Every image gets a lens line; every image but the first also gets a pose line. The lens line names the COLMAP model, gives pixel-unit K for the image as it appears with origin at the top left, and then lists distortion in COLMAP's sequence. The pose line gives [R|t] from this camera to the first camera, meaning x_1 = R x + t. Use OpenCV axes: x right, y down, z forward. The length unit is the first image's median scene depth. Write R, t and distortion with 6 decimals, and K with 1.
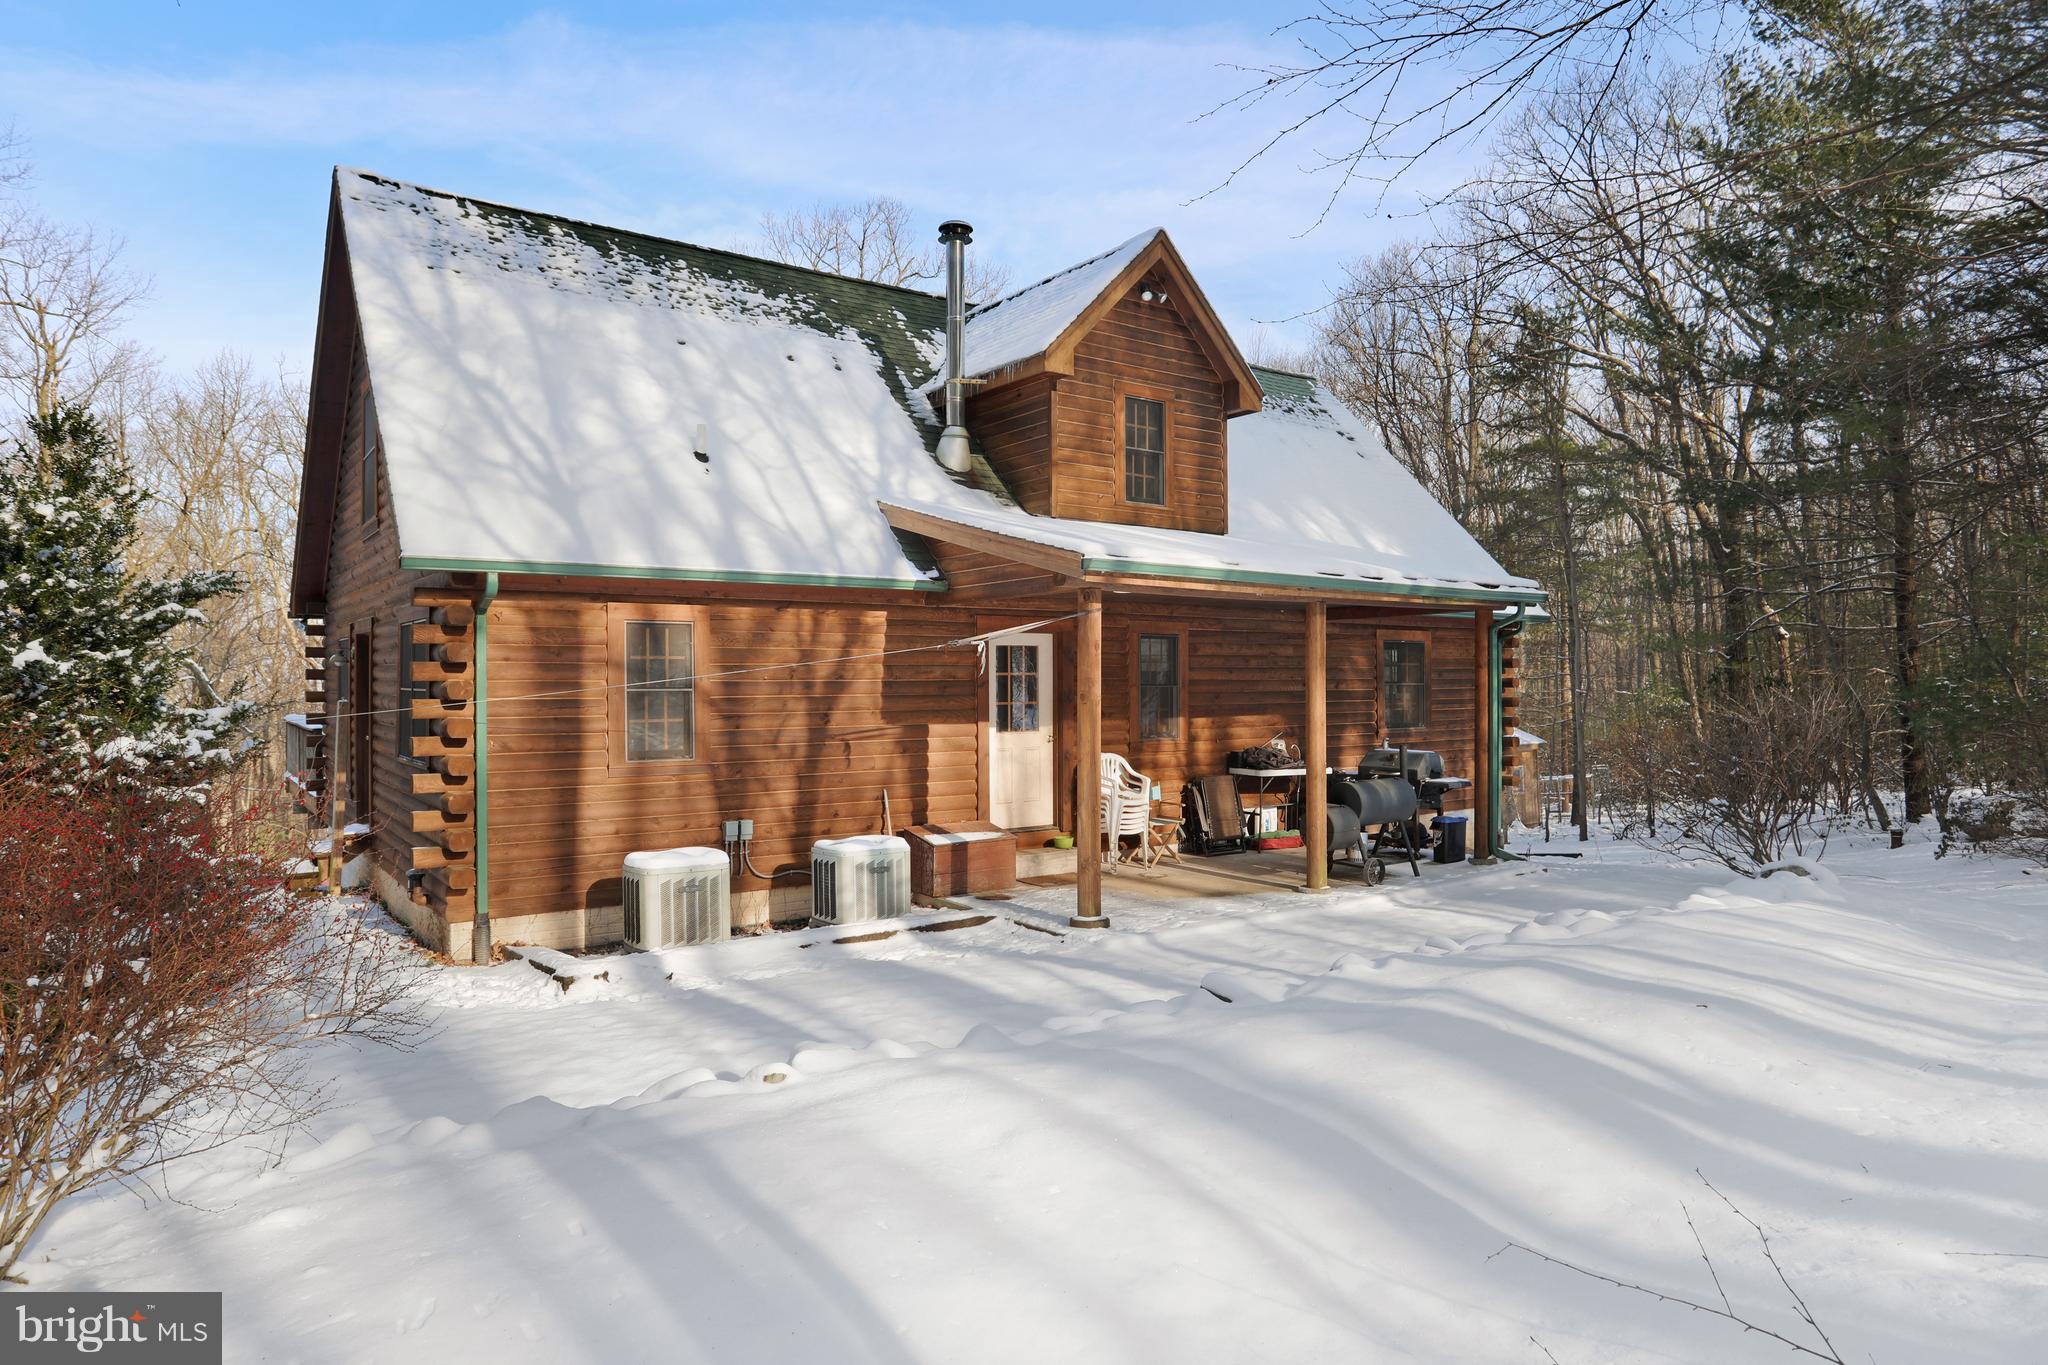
lens RADIAL K [[1233.1, 0, 1024.0], [0, 1233.1, 682.5], [0, 0, 1]] dist [-0.018058, 0.000296]
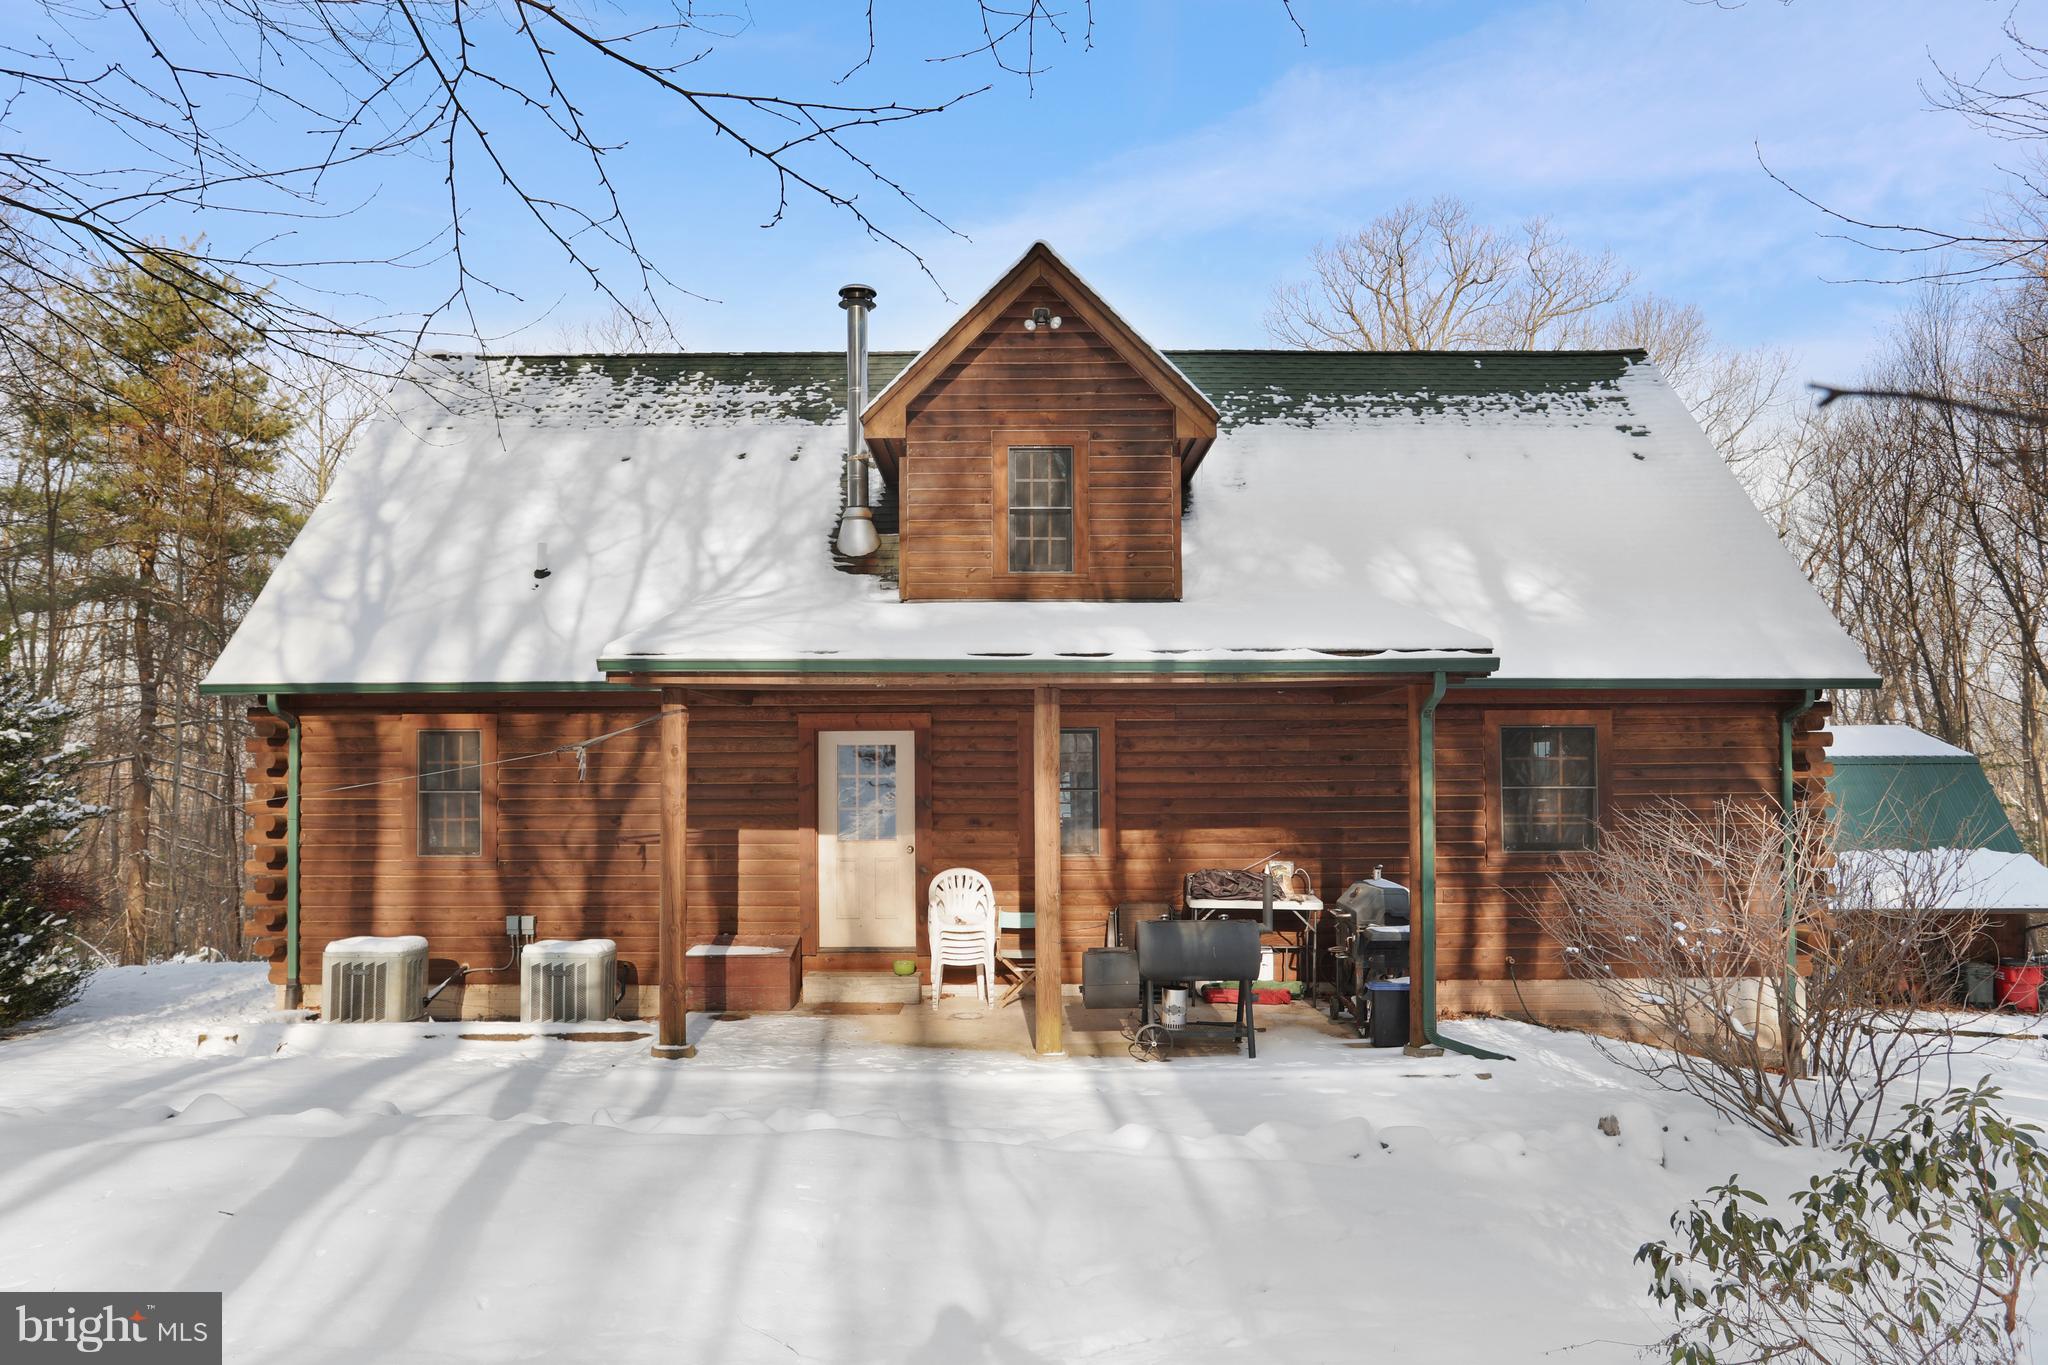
lens RADIAL K [[1387.4, 0, 1024.0], [0, 1387.4, 748.5], [0, 0, 1]] dist [-0.006231, -0.000578]
pose [[0.799152, -0.005985, -0.601099, 0.743541], [-0.001071, 0.999935, -0.011380, -0.016574], [0.601128, 0.009738, 0.799094, 0.274527]]
